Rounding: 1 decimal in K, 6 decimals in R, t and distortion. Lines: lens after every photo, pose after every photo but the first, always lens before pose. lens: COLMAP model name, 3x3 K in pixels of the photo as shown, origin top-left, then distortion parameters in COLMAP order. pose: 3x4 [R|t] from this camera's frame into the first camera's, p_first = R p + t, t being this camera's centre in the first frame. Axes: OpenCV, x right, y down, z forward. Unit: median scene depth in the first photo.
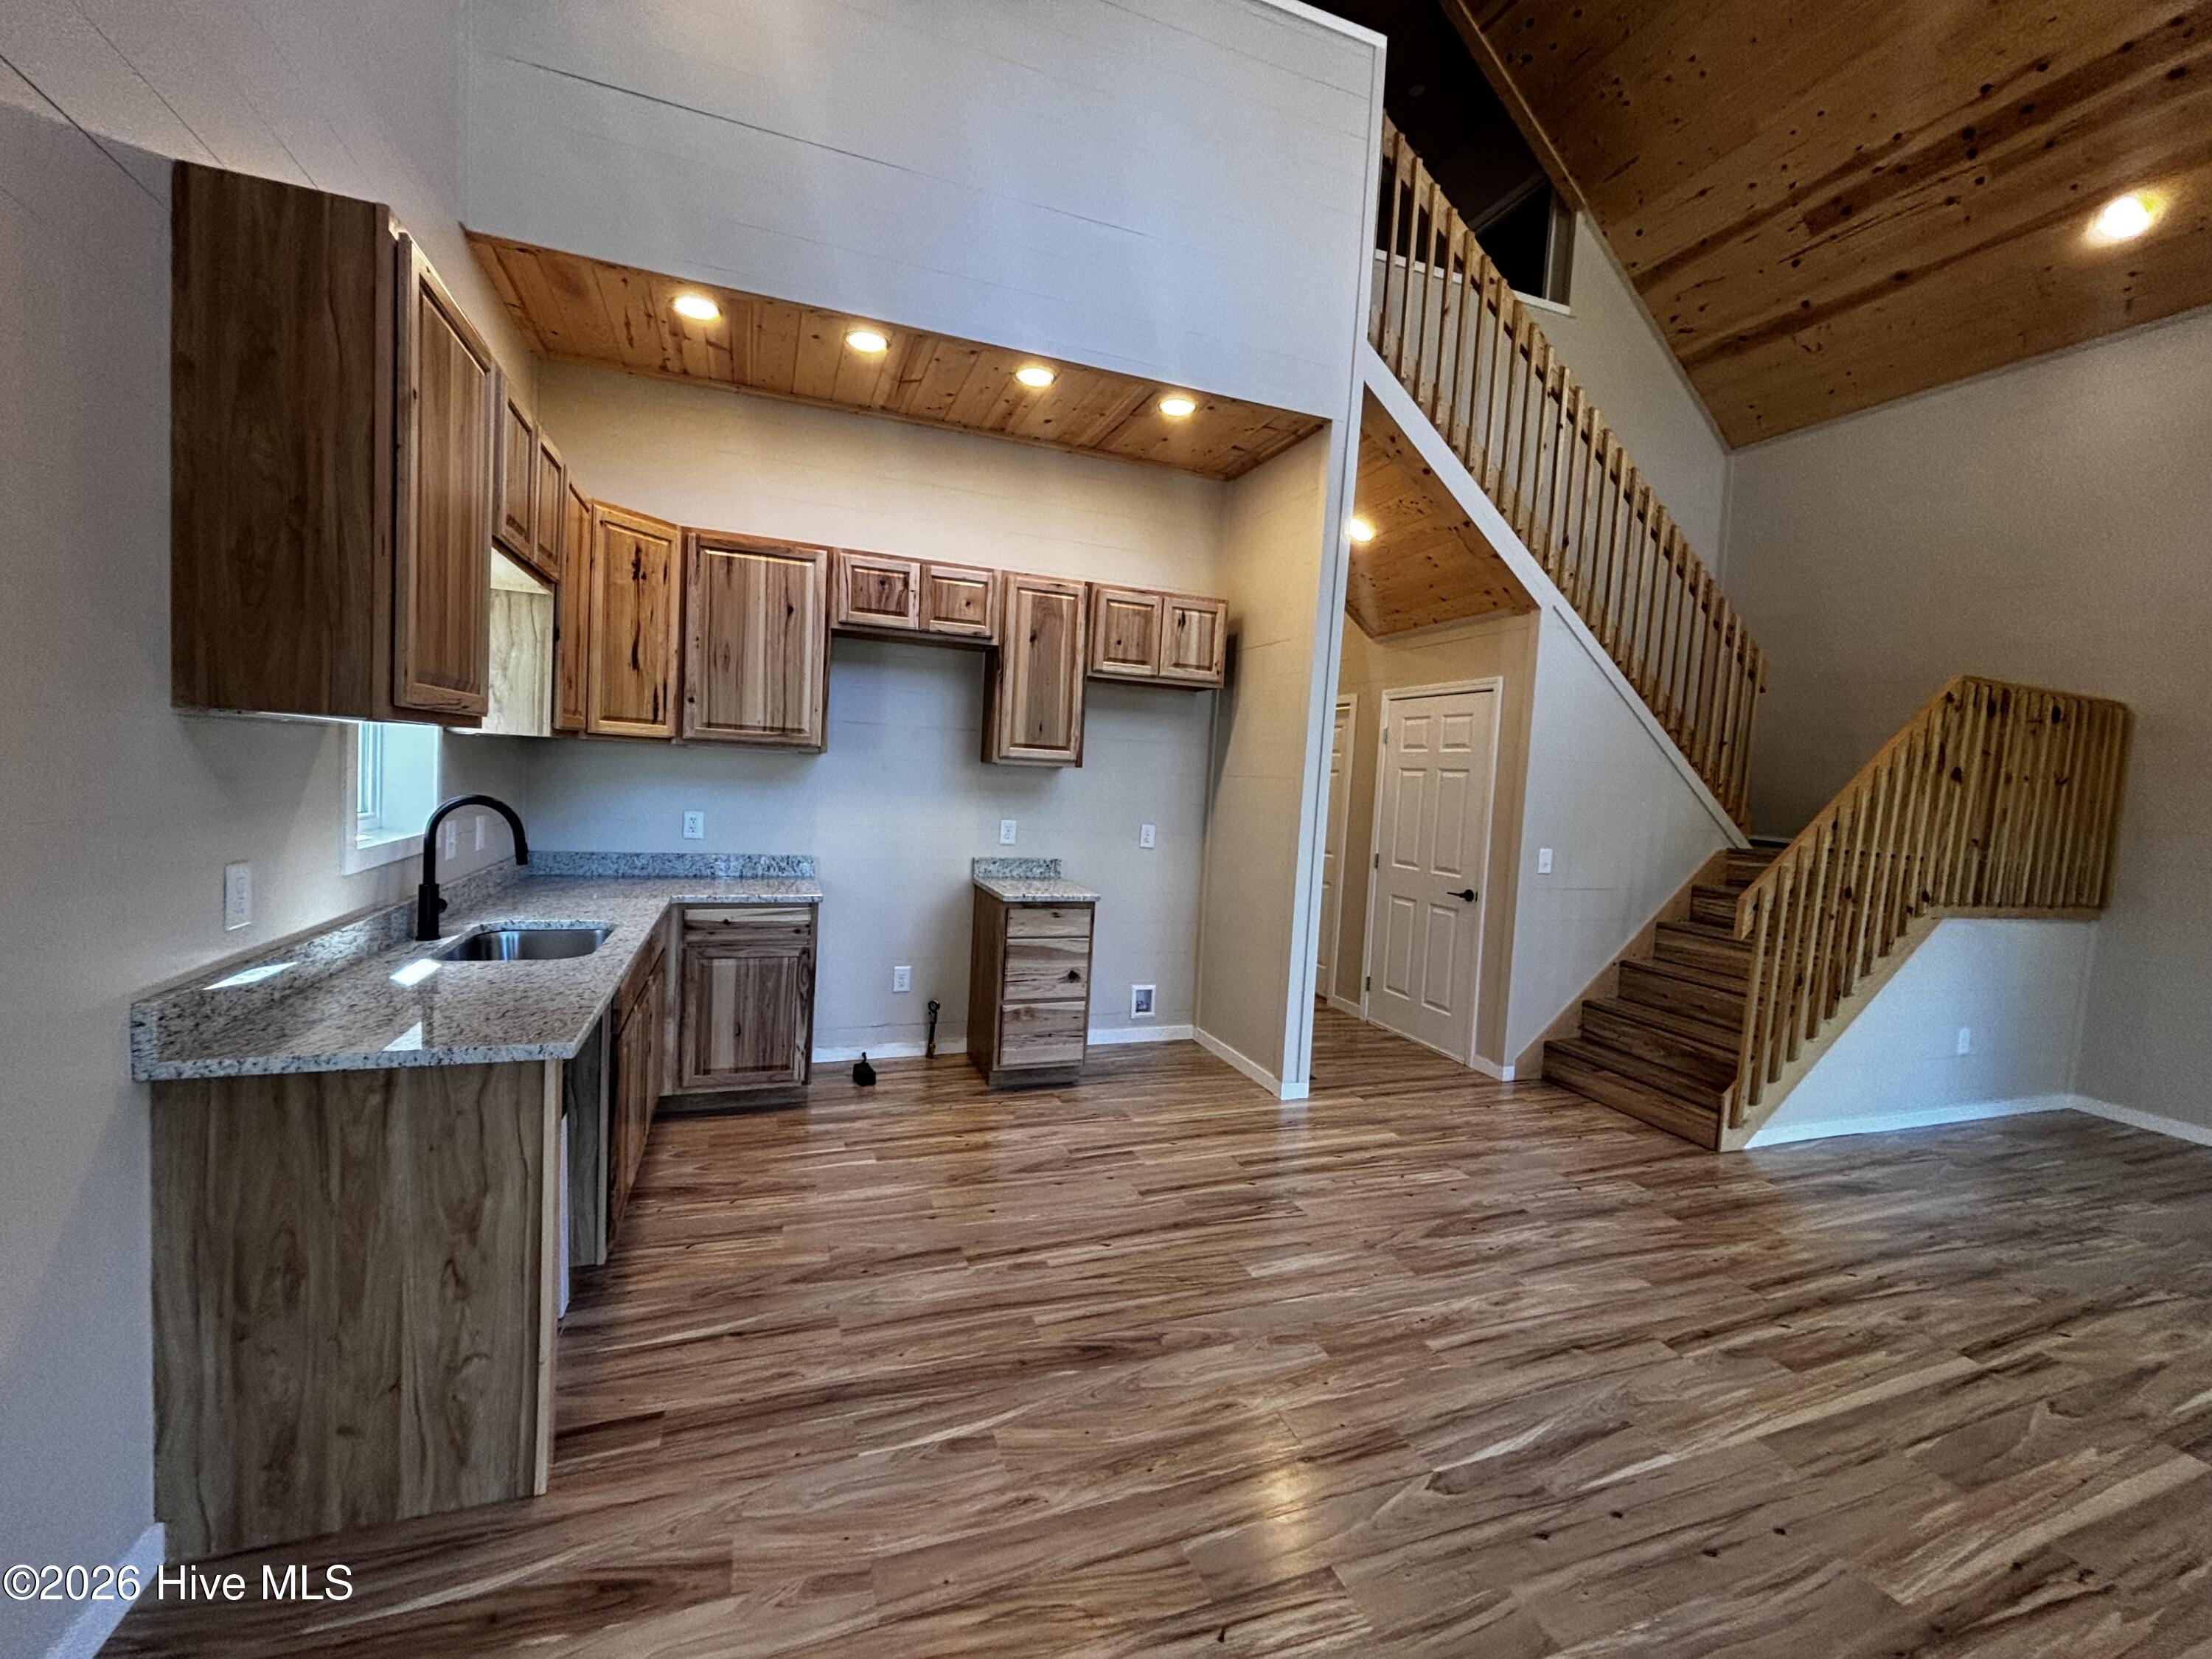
lens RADIAL K [[902.7, 0, 1105.7], [0, 902.7, 824.9], [0, 0, 1]] dist [-0.000140, 0.000985]
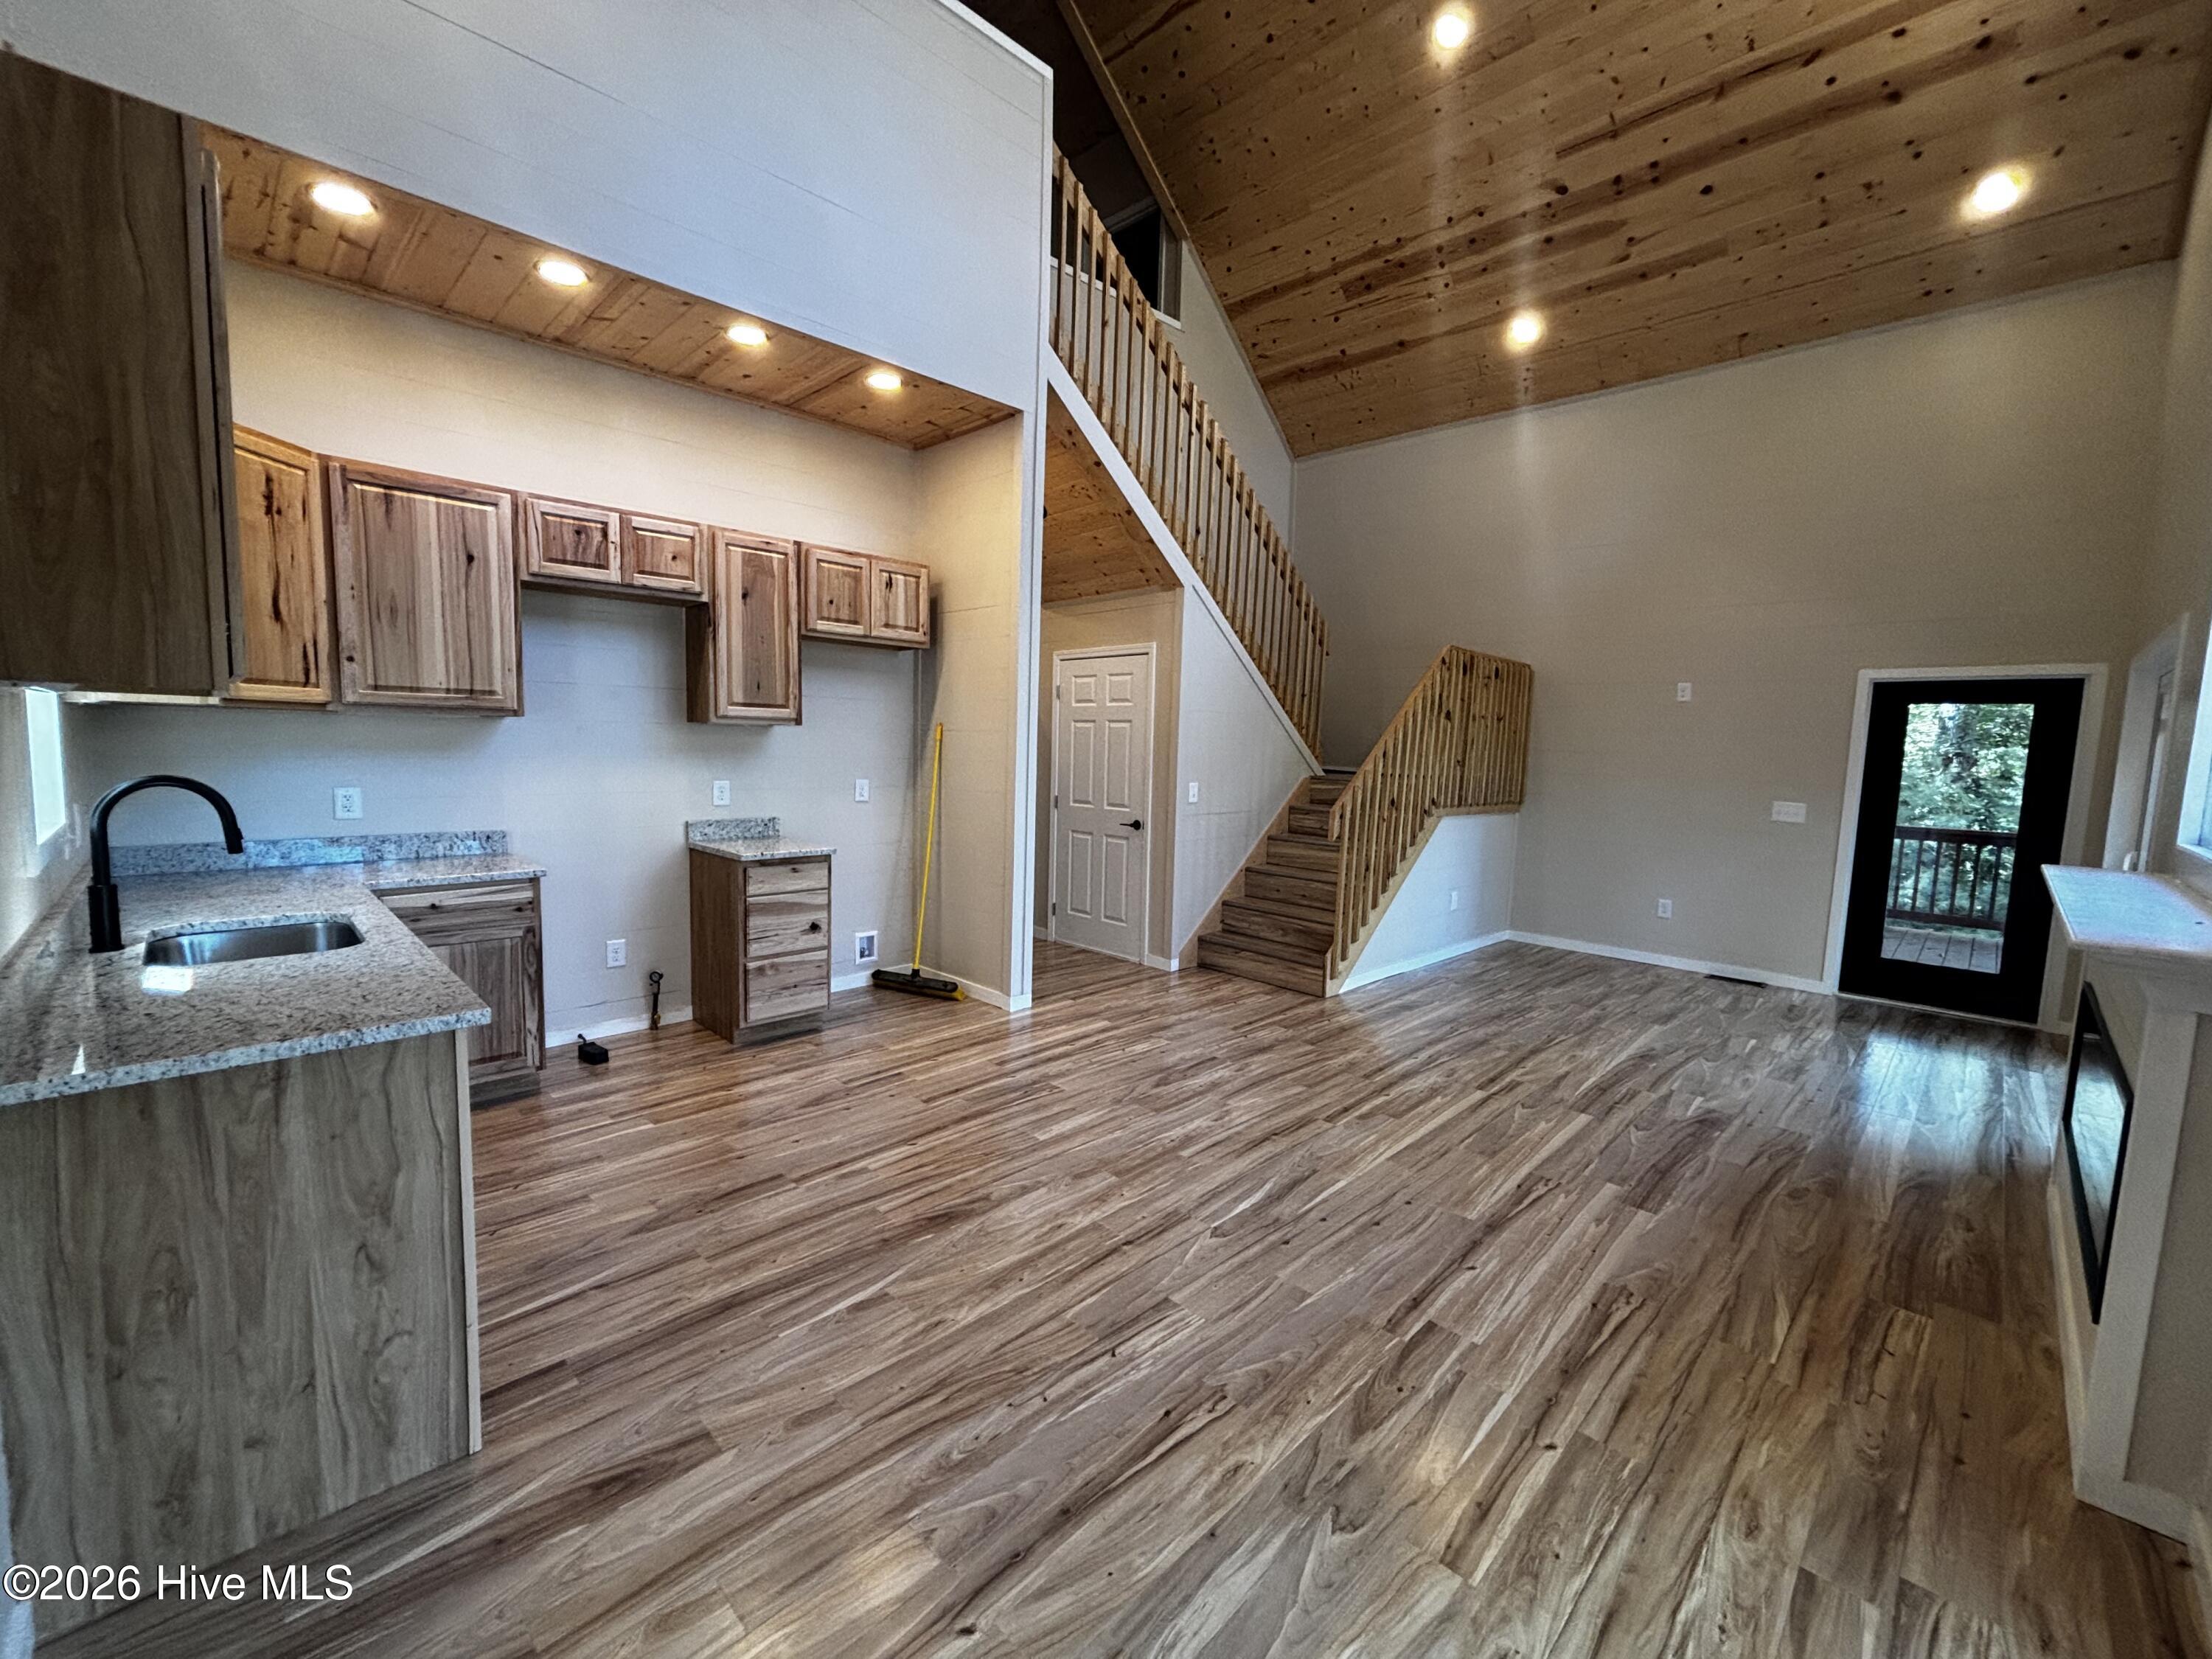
lens RADIAL K [[902.7, 0, 1101.7], [0, 902.7, 824.3], [0, 0, 1]] dist [-0.000140, 0.000985]
pose [[0.911326, -0.069358, 0.405800, -0.164959], [0.048493, 0.996929, 0.061490, 0.002277], [-0.408819, -0.036359, 0.911891, -0.093713]]
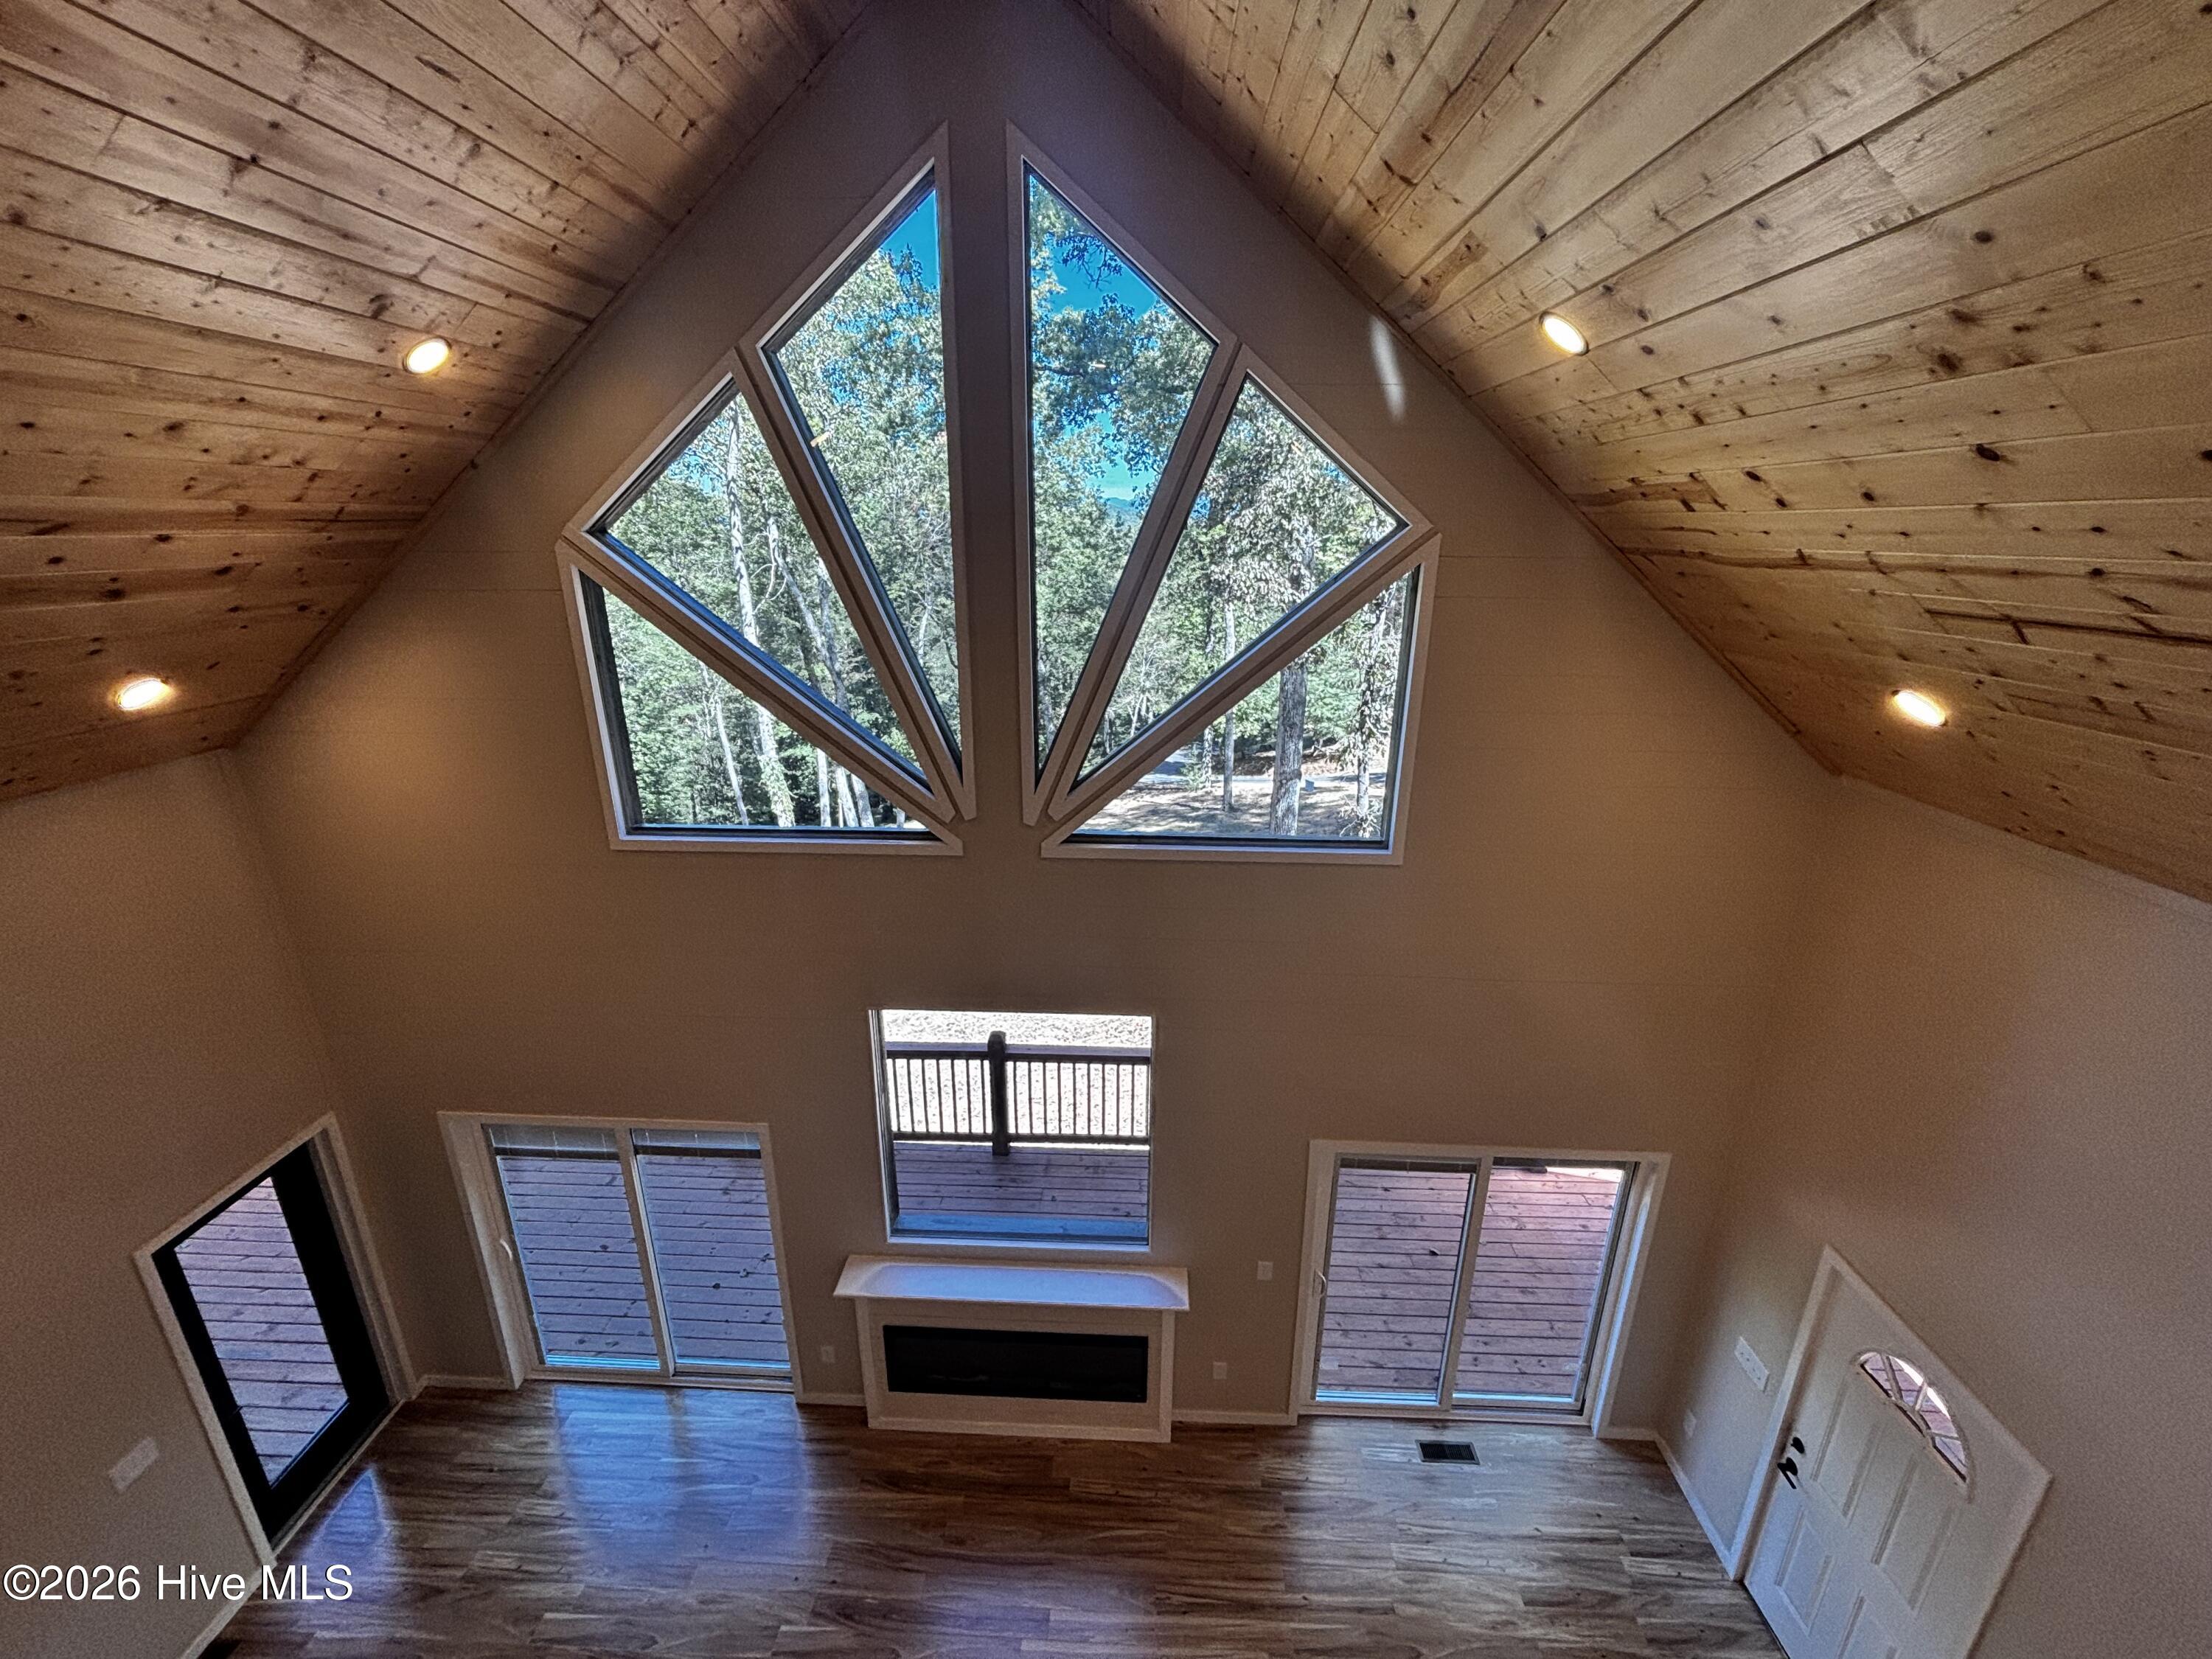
lens RADIAL K [[902.7, 0, 1095.7], [0, 902.7, 821.9], [0, 0, 1]] dist [-0.000140, 0.000985]
pose [[-0.915521, -0.183012, 0.358229, 0.263986], [-0.033986, 0.922523, 0.384443, -1.026223], [-0.400832, 0.339791, -0.850809, 1.049121]]
